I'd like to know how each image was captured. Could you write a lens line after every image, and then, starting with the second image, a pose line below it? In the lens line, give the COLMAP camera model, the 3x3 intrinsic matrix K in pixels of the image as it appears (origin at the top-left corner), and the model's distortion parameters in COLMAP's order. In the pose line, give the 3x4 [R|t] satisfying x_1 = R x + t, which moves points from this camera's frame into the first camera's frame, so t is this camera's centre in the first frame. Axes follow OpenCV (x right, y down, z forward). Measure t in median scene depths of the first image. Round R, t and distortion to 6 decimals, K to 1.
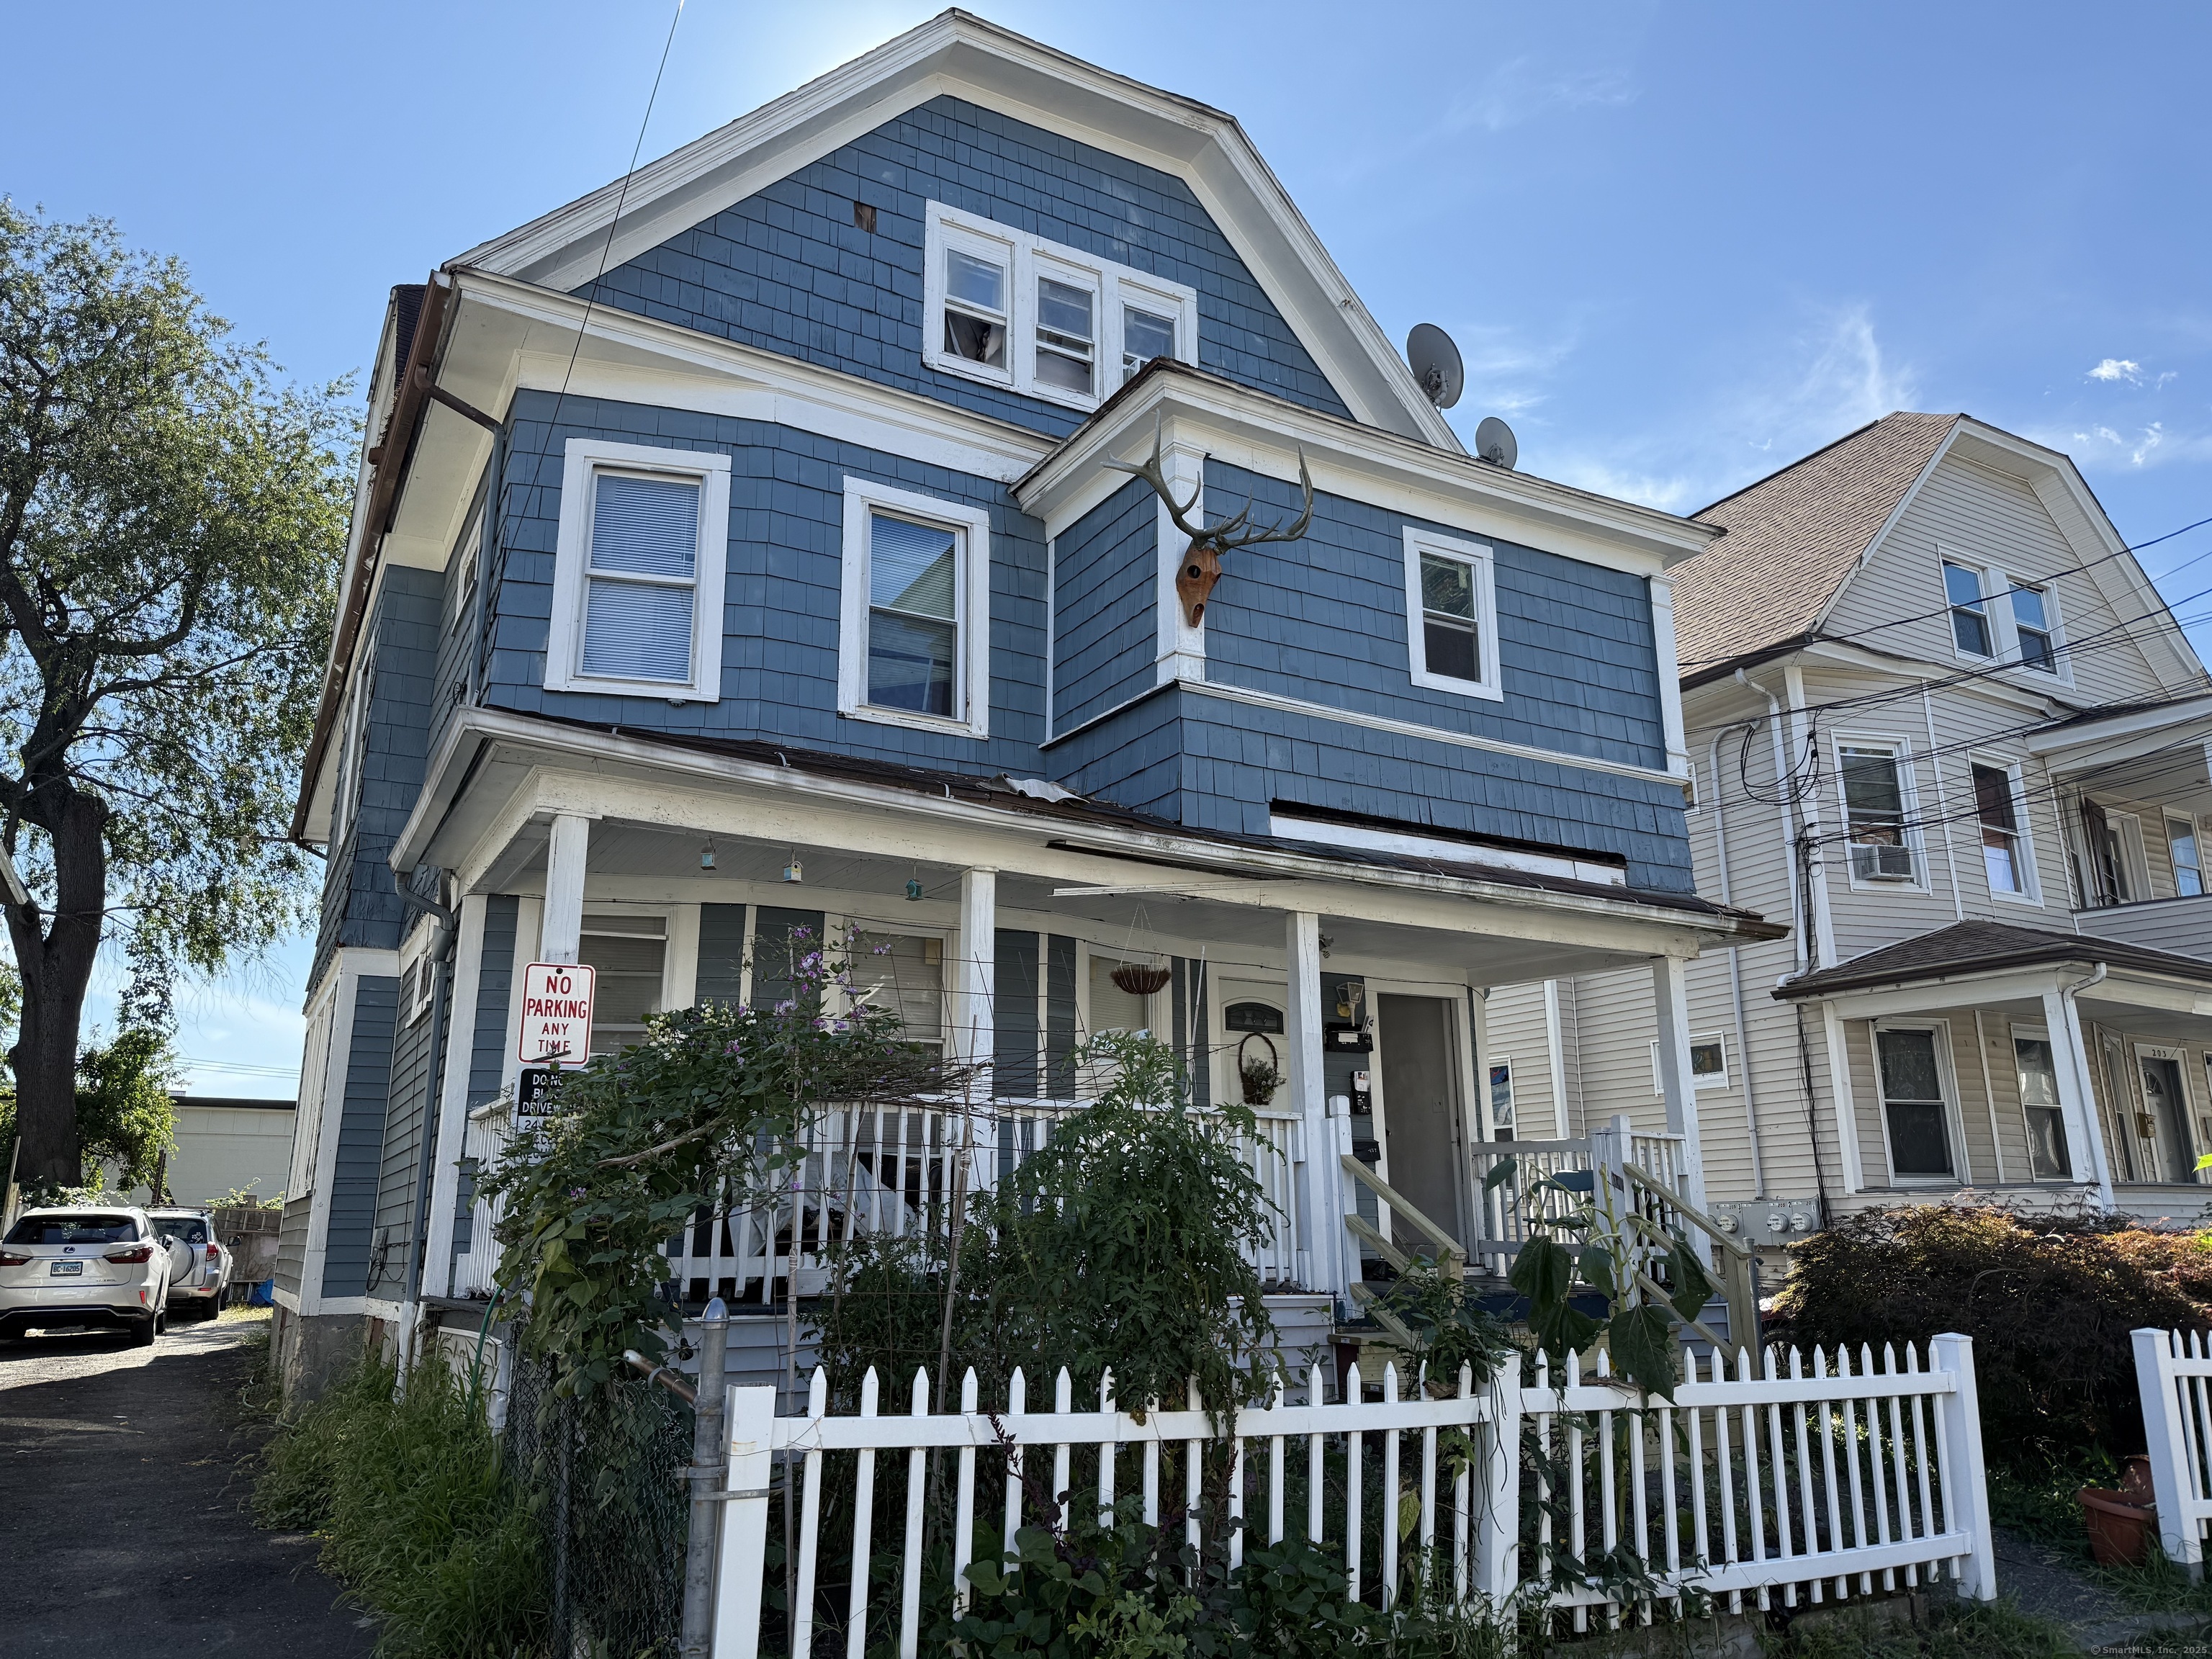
lens RADIAL K [[1562.0, 0, 1110.3], [0, 1562.0, 839.1], [0, 0, 1]] dist [0.051798, -0.071857]
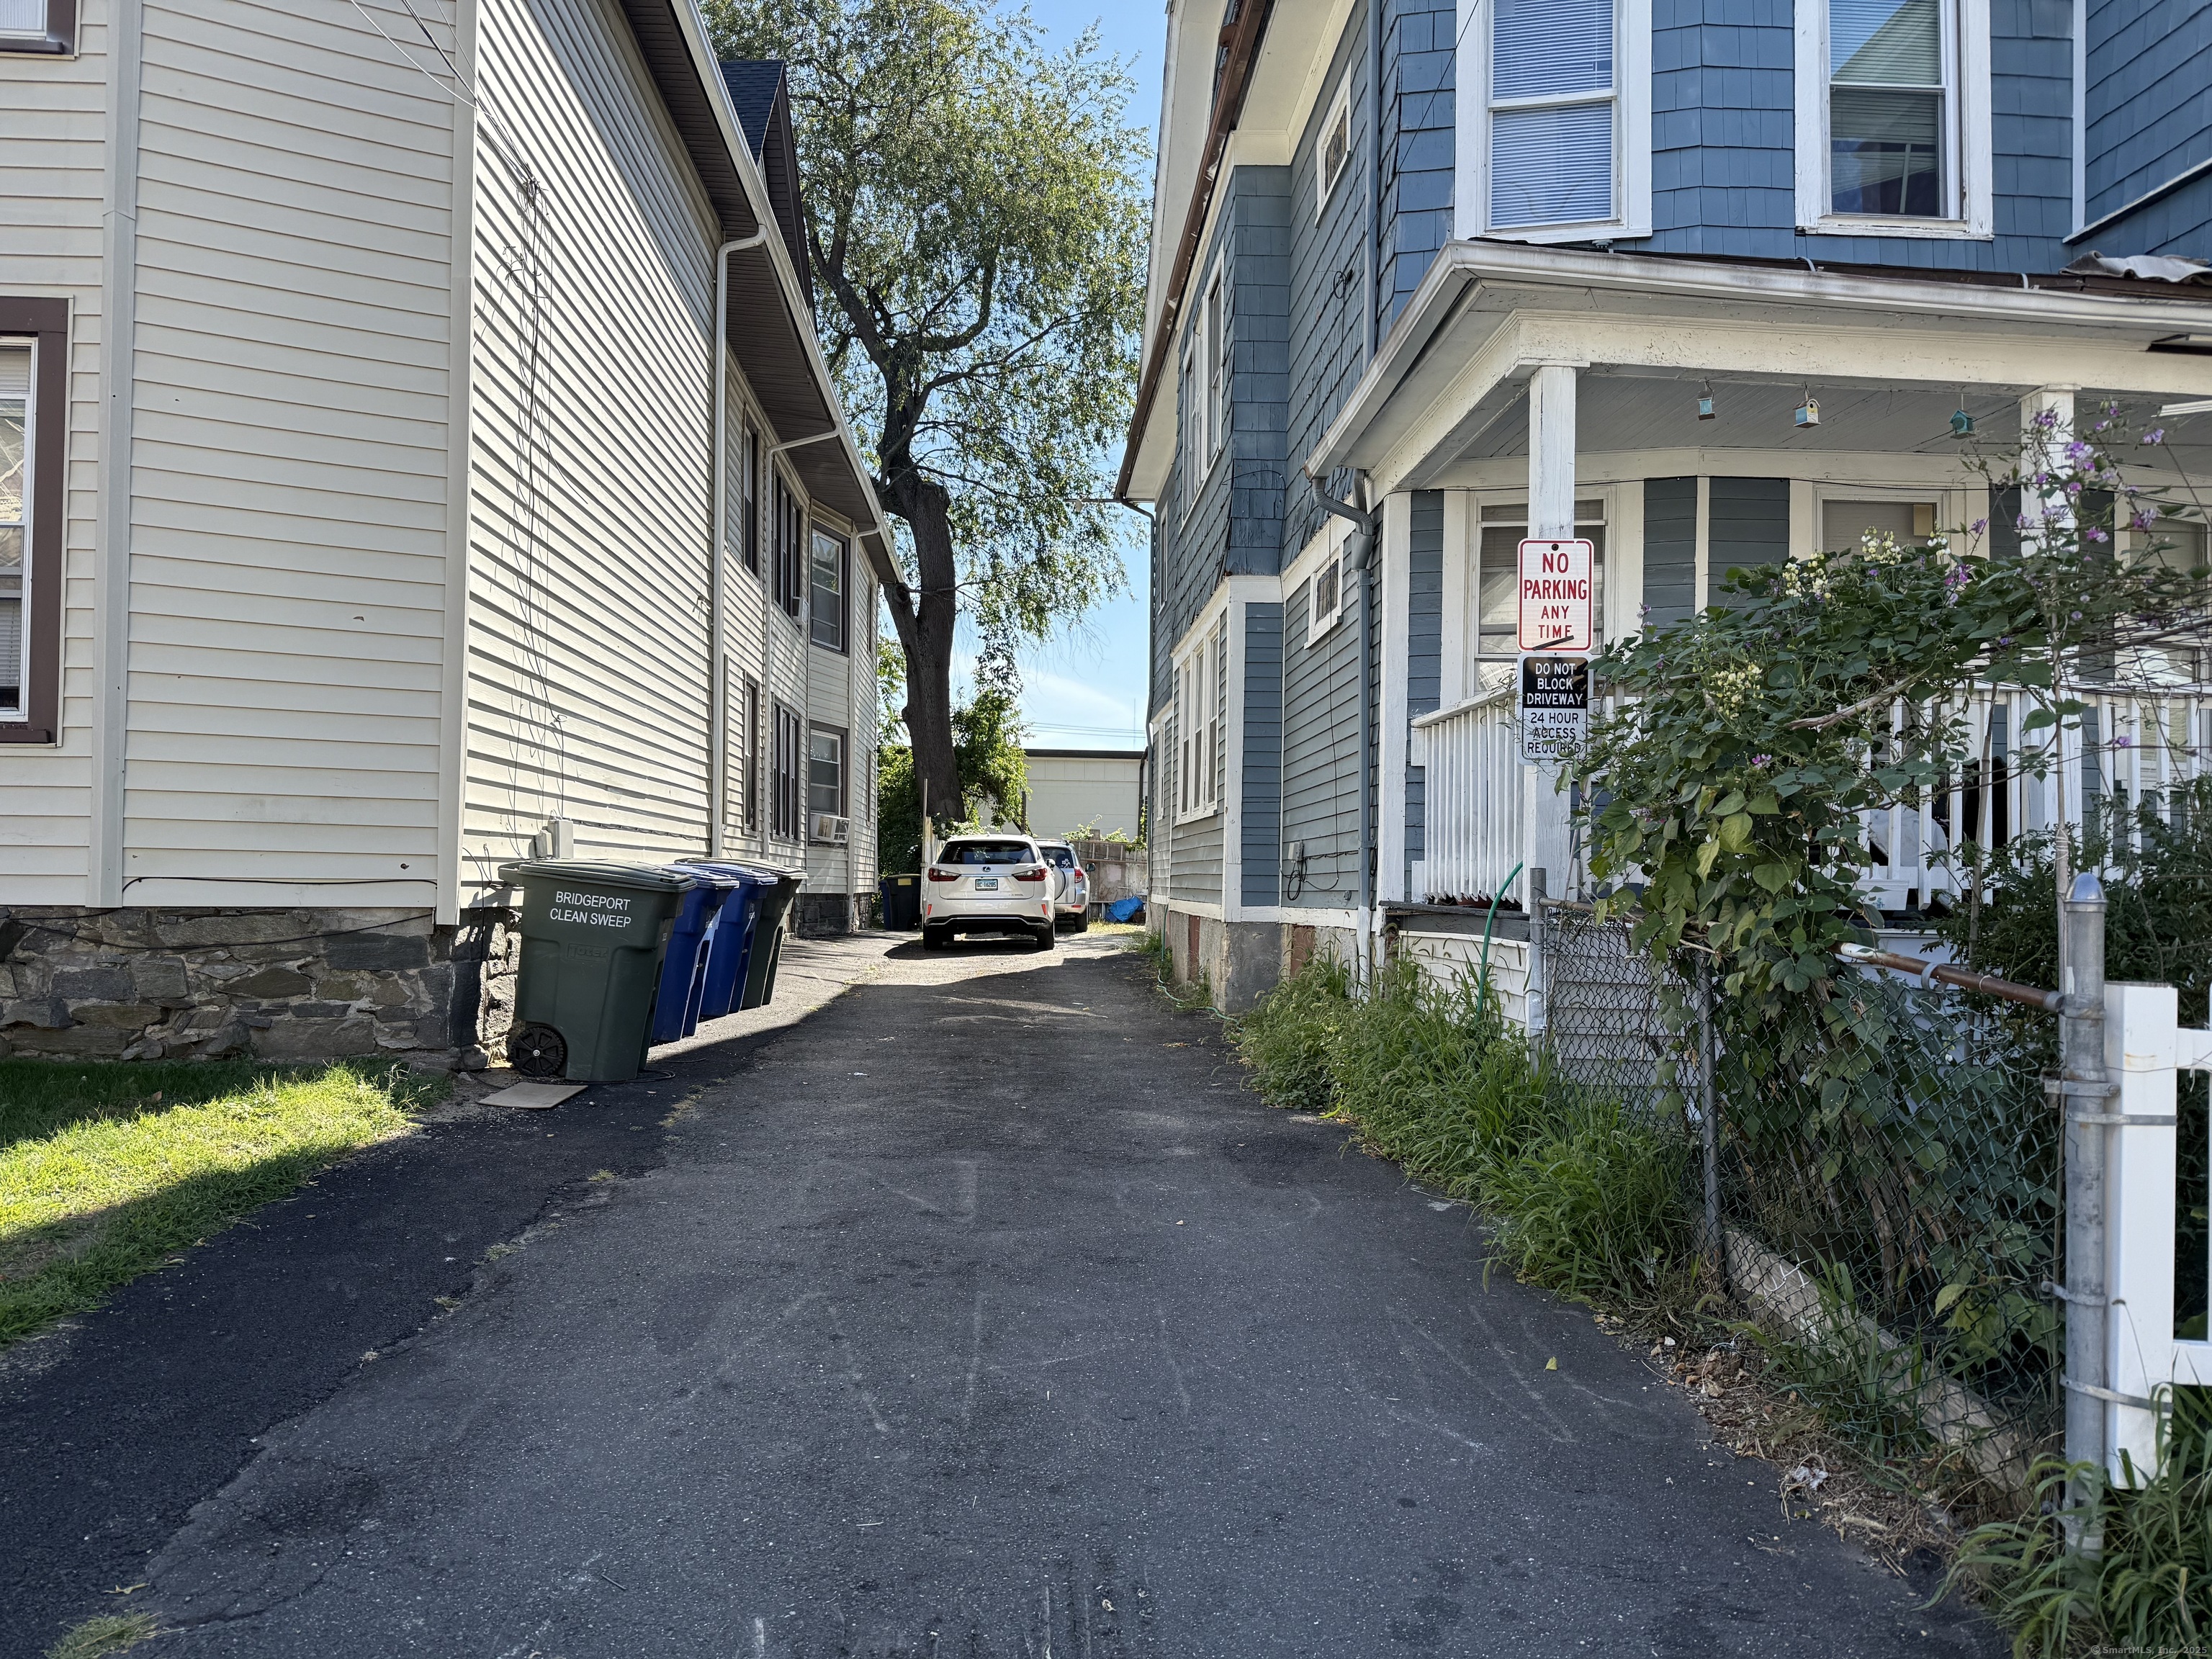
lens RADIAL K [[1552.1, 0, 1106.5], [0, 1552.1, 832.6], [0, 0, 1]] dist [0.121456, -0.167257]
pose [[0.897362, 0.002406, -0.441289, -0.131322], [0.093031, 0.976480, 0.194503, 0.031926], [0.431378, -0.215593, 0.876032, 0.053208]]
